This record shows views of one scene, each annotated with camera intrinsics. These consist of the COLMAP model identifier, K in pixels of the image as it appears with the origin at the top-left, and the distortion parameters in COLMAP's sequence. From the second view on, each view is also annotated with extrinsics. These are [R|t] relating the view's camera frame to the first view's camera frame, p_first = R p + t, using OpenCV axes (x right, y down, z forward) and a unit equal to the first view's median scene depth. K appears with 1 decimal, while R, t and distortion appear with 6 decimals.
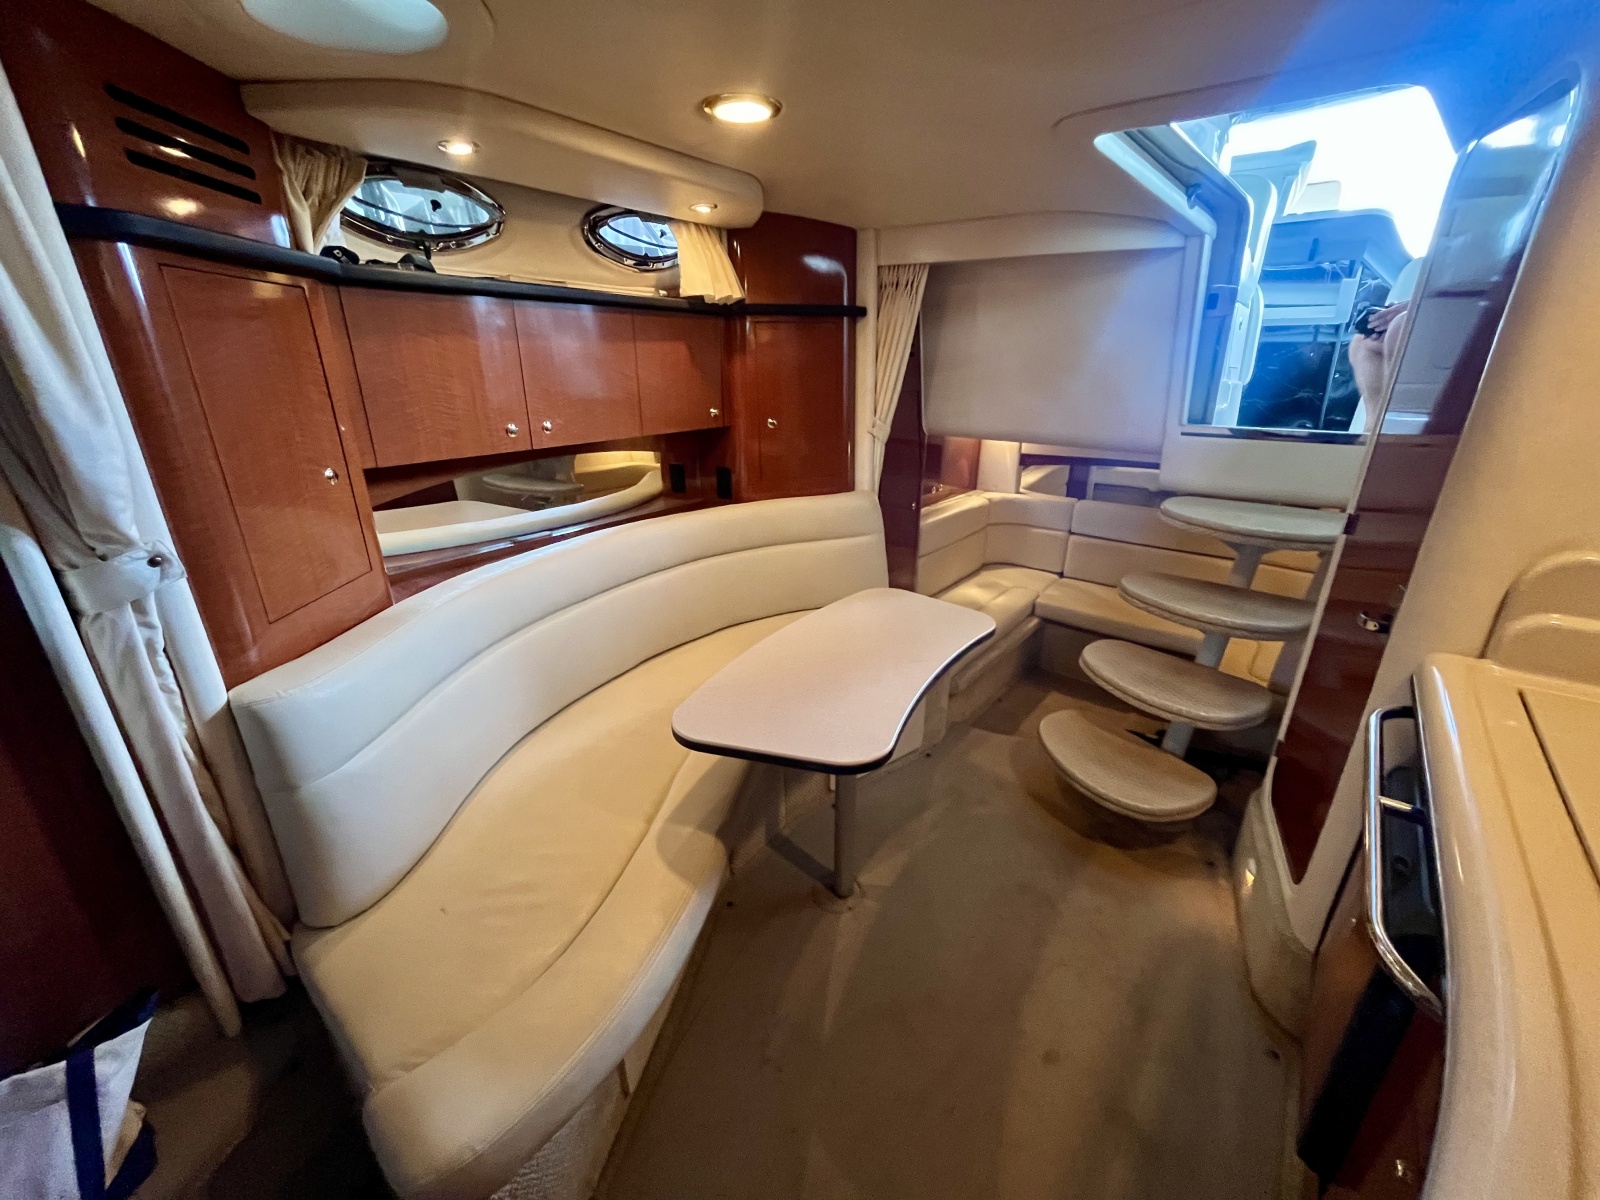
lens RADIAL K [[652.4, 0, 800.0], [0, 652.4, 600.0], [0, 0, 1]] dist [-0.006127, 0.000245]
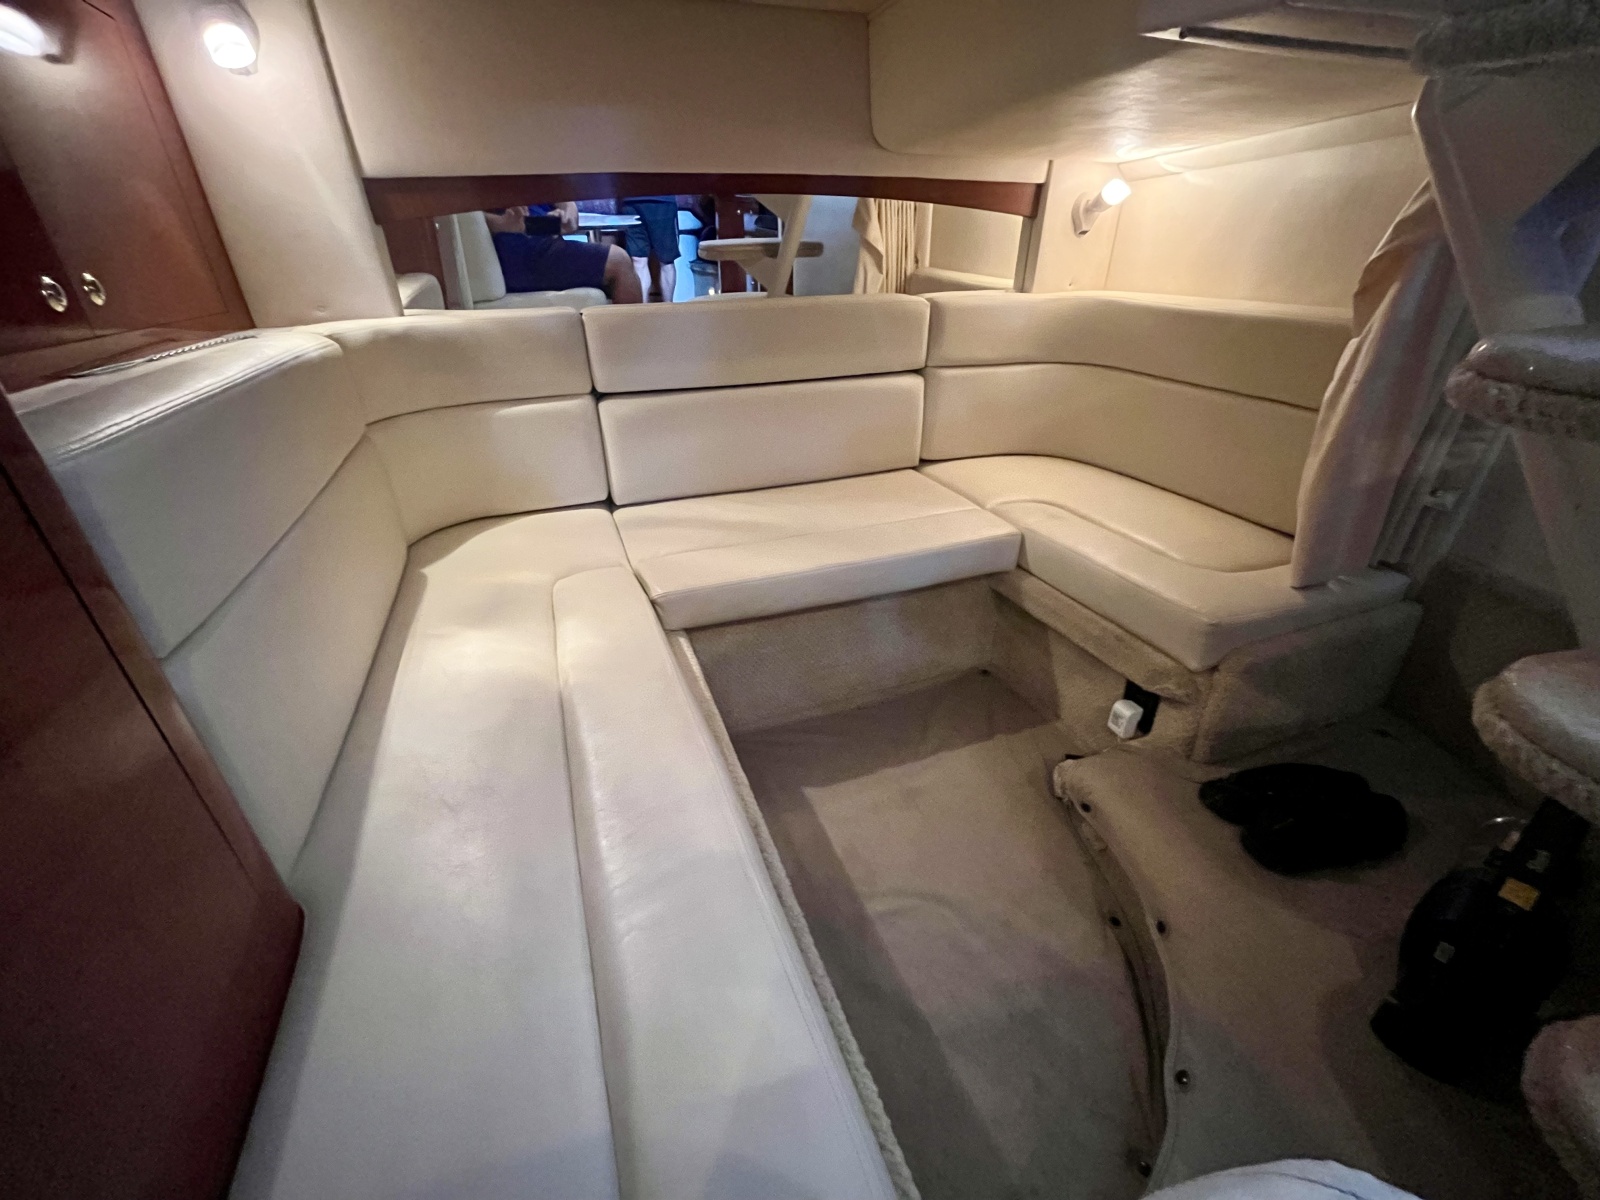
lens RADIAL K [[652.4, 0, 800.0], [0, 652.4, 600.0], [0, 0, 1]] dist [-0.006127, 0.000245]
pose [[0.493801, -0.418557, 0.762214, 0.119738], [0.316017, 0.902983, 0.291126, -0.066101], [-0.810119, 0.097114, 0.578166, 0.670103]]
